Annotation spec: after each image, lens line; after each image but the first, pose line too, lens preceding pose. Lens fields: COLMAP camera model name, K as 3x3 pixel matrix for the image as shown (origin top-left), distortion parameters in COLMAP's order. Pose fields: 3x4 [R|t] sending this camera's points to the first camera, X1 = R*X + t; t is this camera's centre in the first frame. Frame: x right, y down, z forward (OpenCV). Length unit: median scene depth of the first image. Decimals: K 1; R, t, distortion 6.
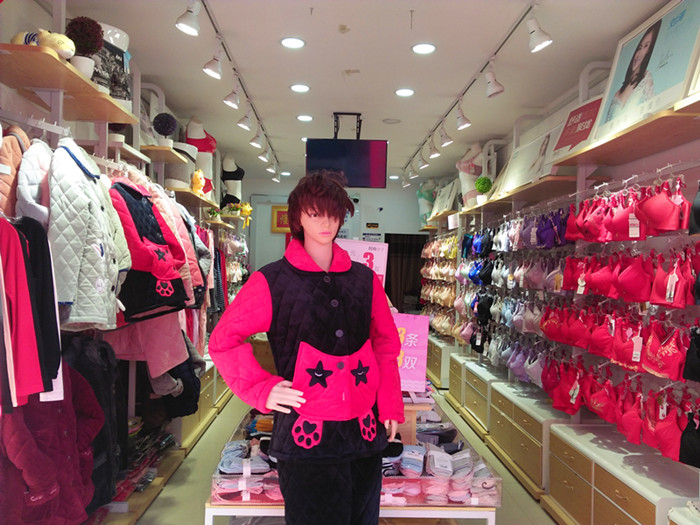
lens RADIAL K [[610.4, 0, 350.0], [0, 610.4, 262.5], [0, 0, 1]] dist [0.119332, -0.244938]
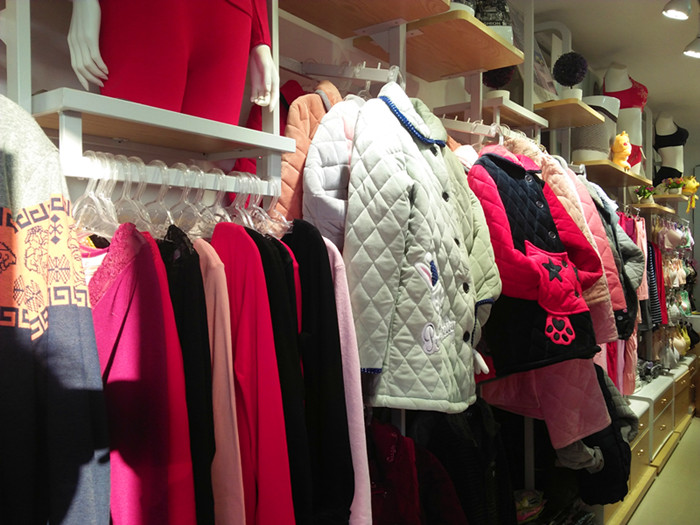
lens RADIAL K [[610.4, 0, 350.0], [0, 610.4, 262.5], [0, 0, 1]] dist [0.119332, -0.244938]
pose [[0.791922, -0.010275, -0.610536, -0.078550], [0.021074, 0.999723, 0.010510, -0.021430], [0.610259, -0.021190, 0.791919, 0.315960]]
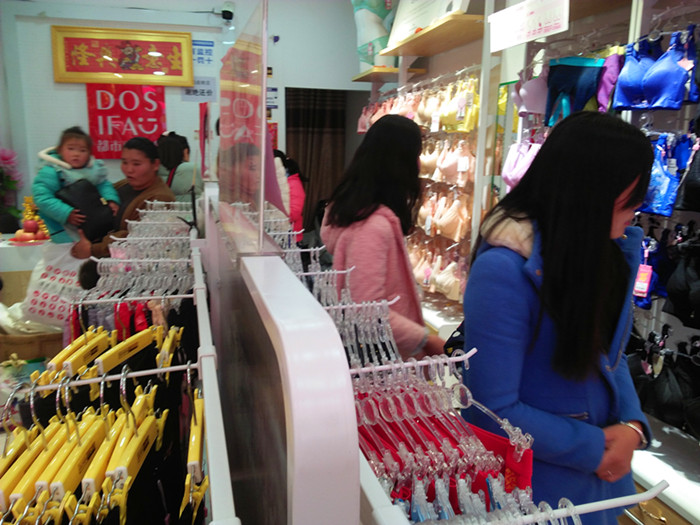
lens RADIAL K [[610.4, 0, 350.0], [0, 610.4, 262.5], [0, 0, 1]] dist [0.119332, -0.244938]
pose [[0.976234, -0.055145, 0.209585, -0.021312], [0.013342, 0.980543, 0.195850, -0.003925], [-0.216307, -0.188399, 0.957975, 1.043761]]
